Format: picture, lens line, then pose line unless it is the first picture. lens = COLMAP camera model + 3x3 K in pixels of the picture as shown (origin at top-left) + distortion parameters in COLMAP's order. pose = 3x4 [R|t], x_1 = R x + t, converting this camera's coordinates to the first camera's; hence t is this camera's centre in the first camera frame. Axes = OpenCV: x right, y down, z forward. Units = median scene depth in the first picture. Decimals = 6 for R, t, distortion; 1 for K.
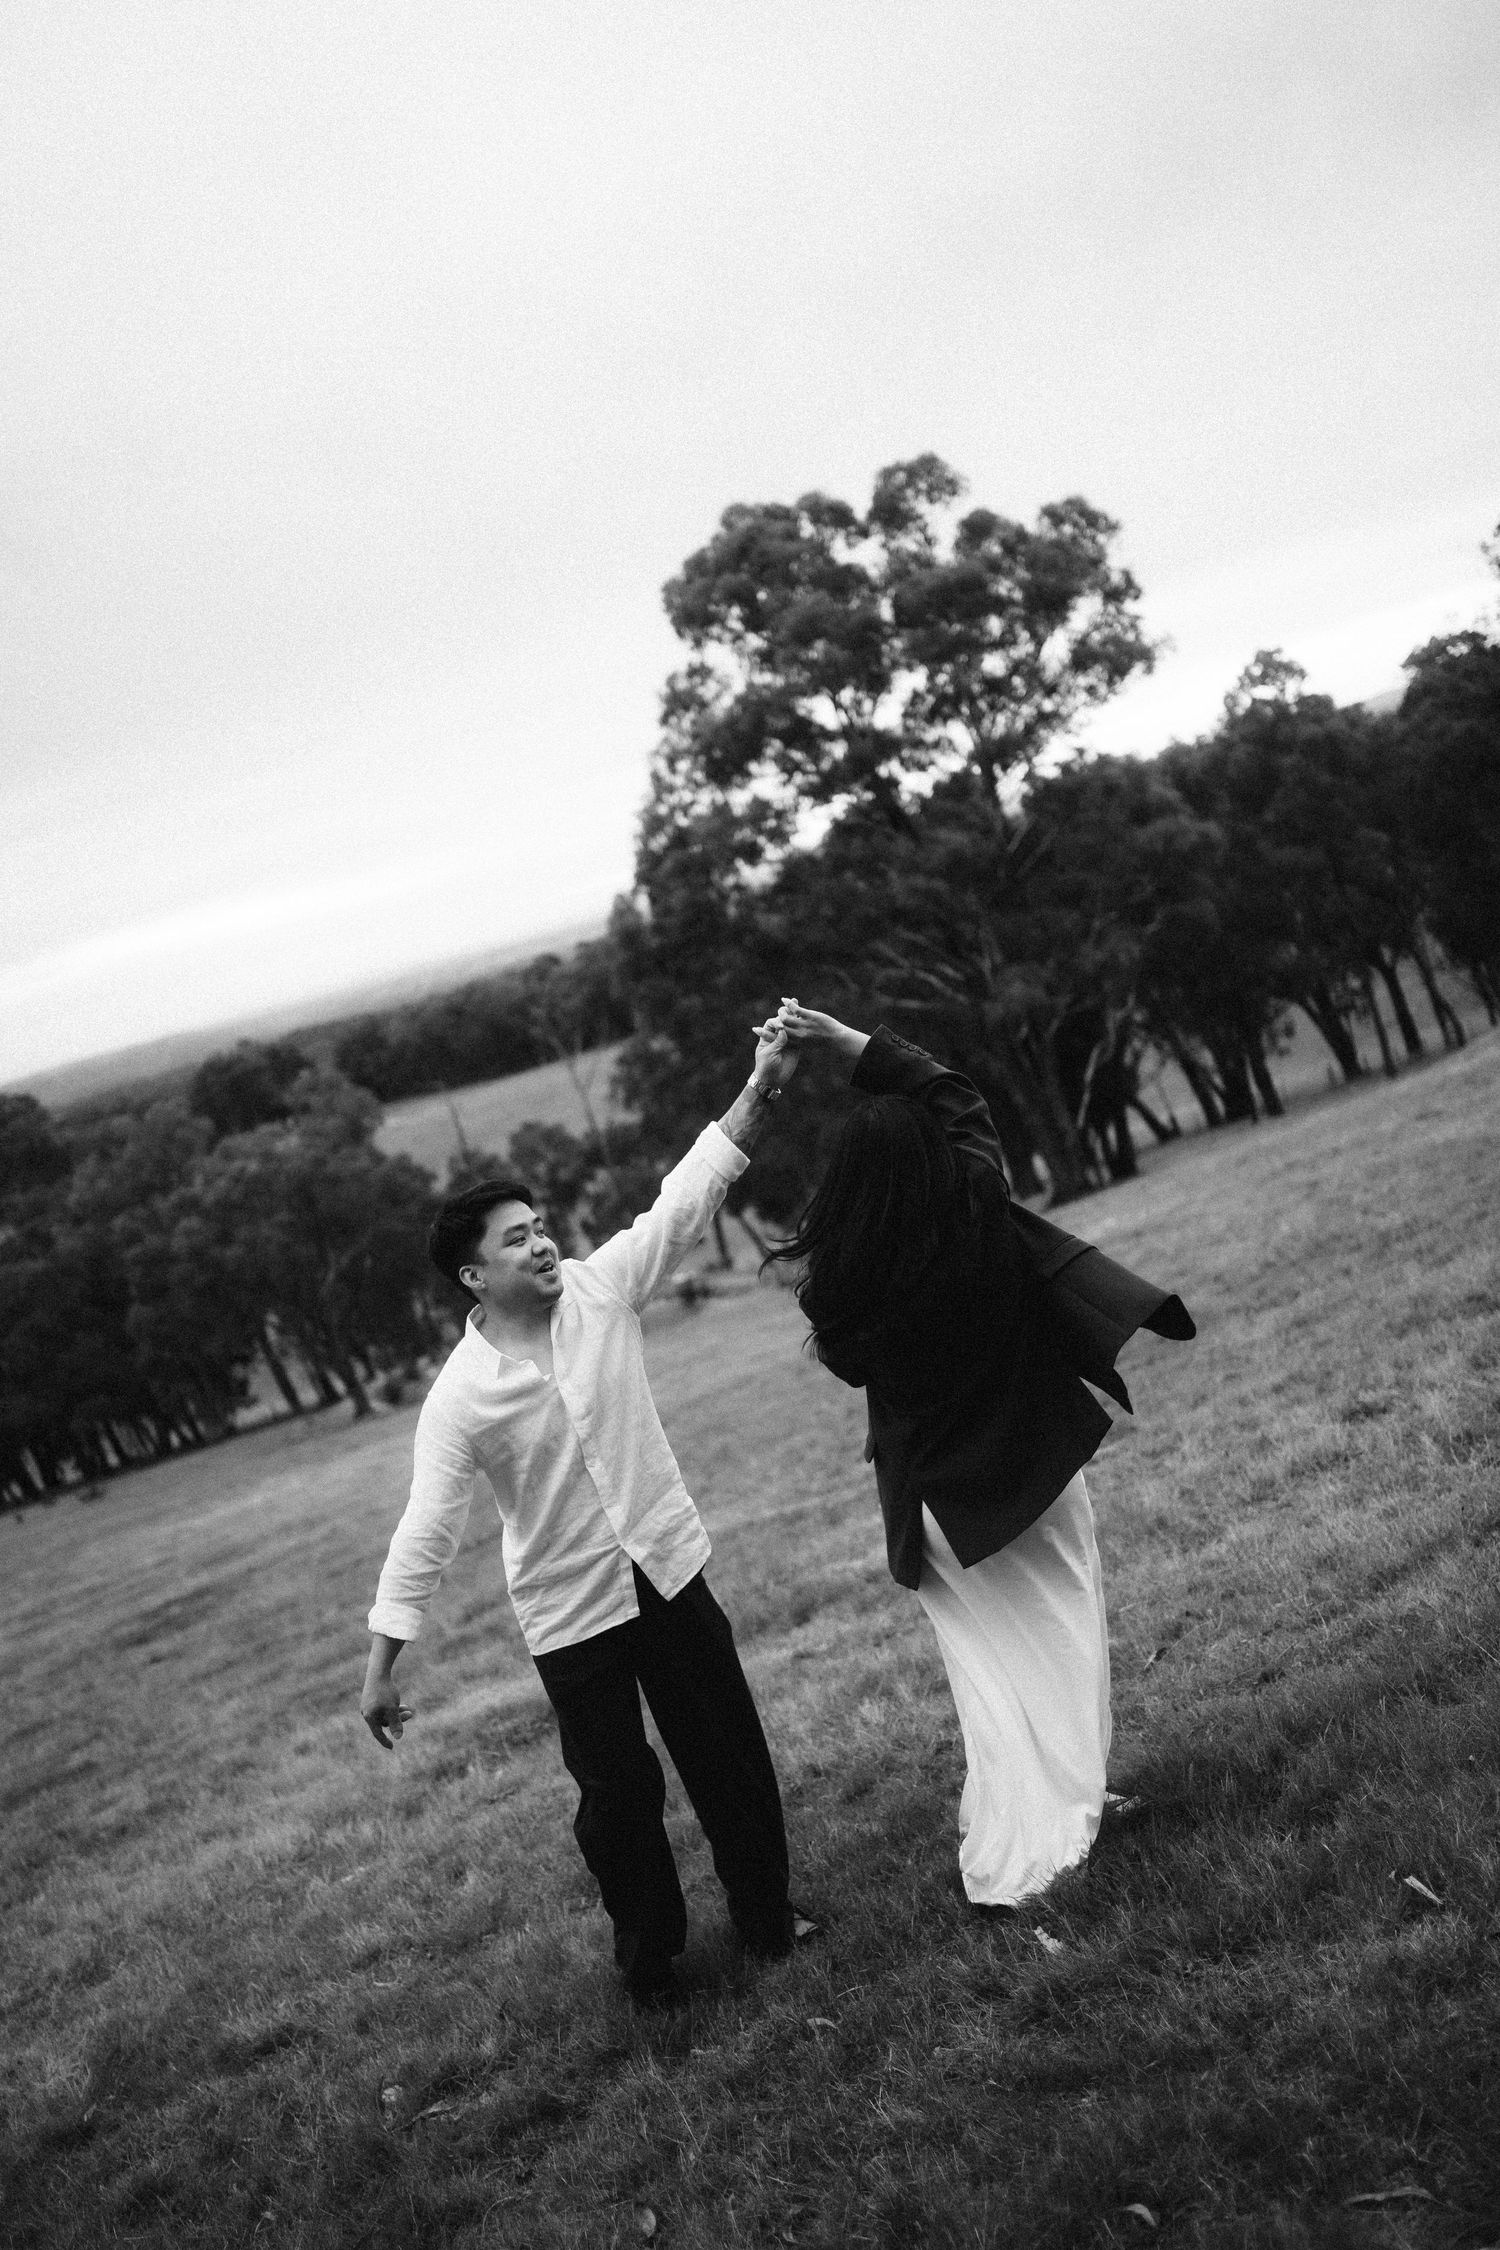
lens RADIAL K [[2827.3, 0, 750.0], [0, 2827.3, 1125.0], [0, 0, 1]] dist [-0.026389, -0.018417]
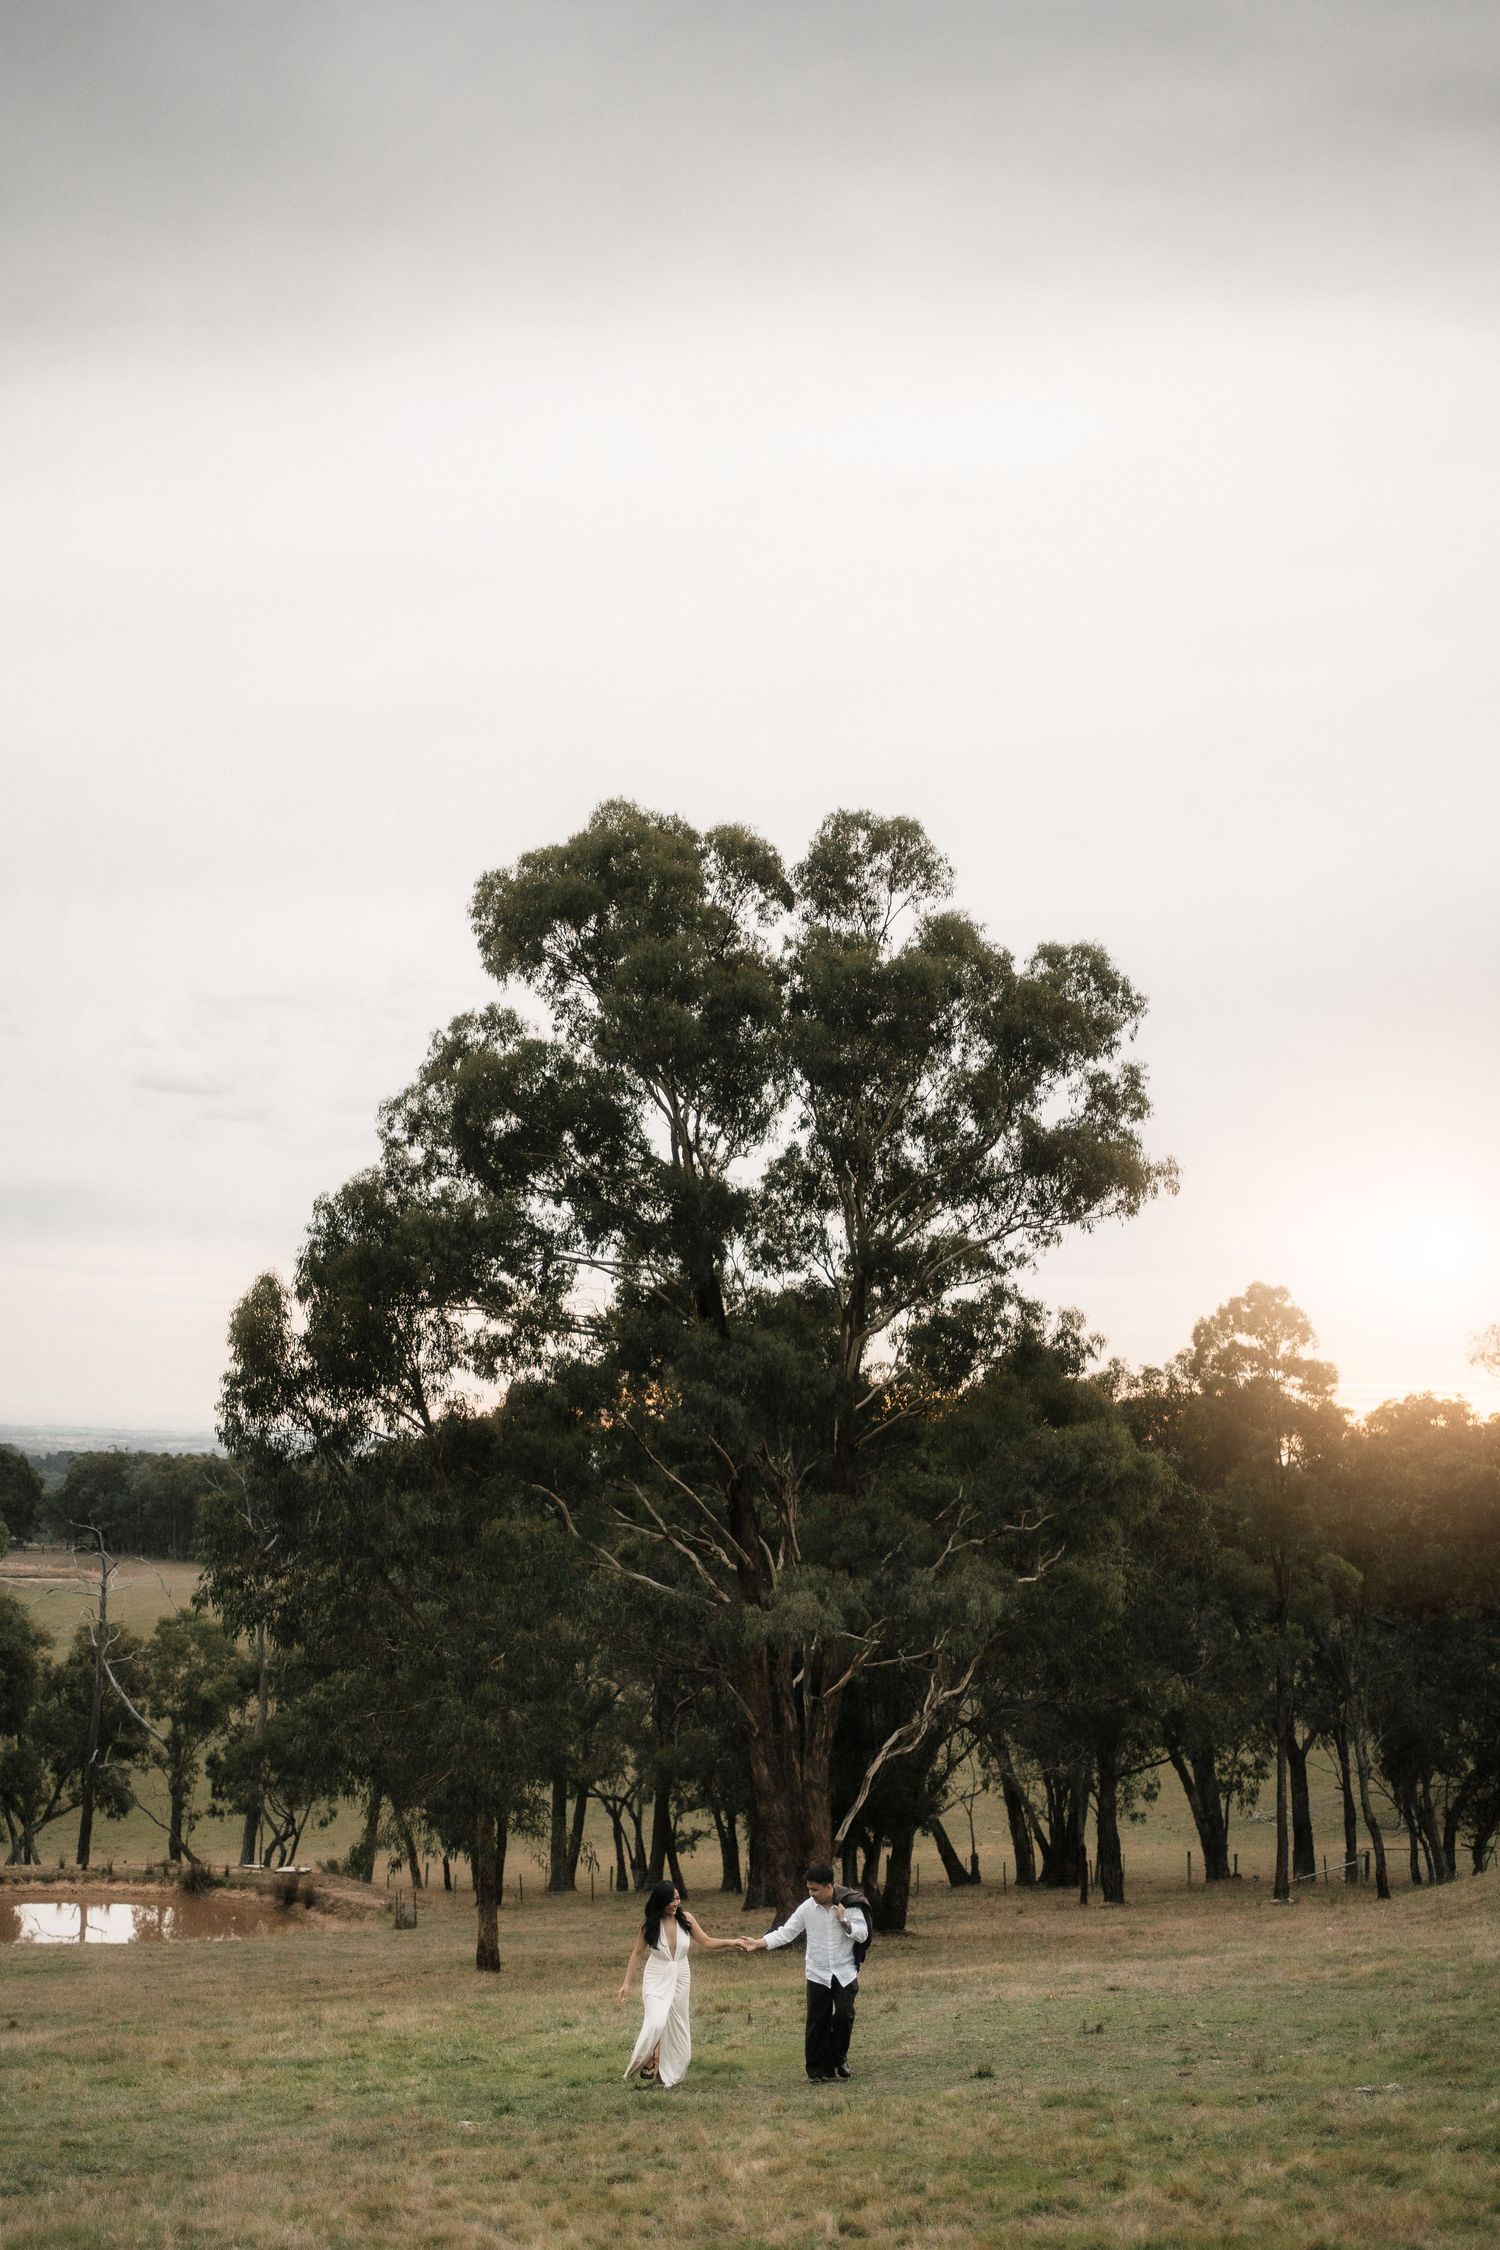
lens RADIAL K [[2827.3, 0, 750.0], [0, 2827.3, 1125.0], [0, 0, 1]] dist [-0.026389, -0.018417]
pose [[0.953128, 0.302564, 0.001535, 0.045795], [-0.295166, 0.930915, -0.215113, -0.007047], [-0.066514, 0.204577, 0.976588, 0.327116]]
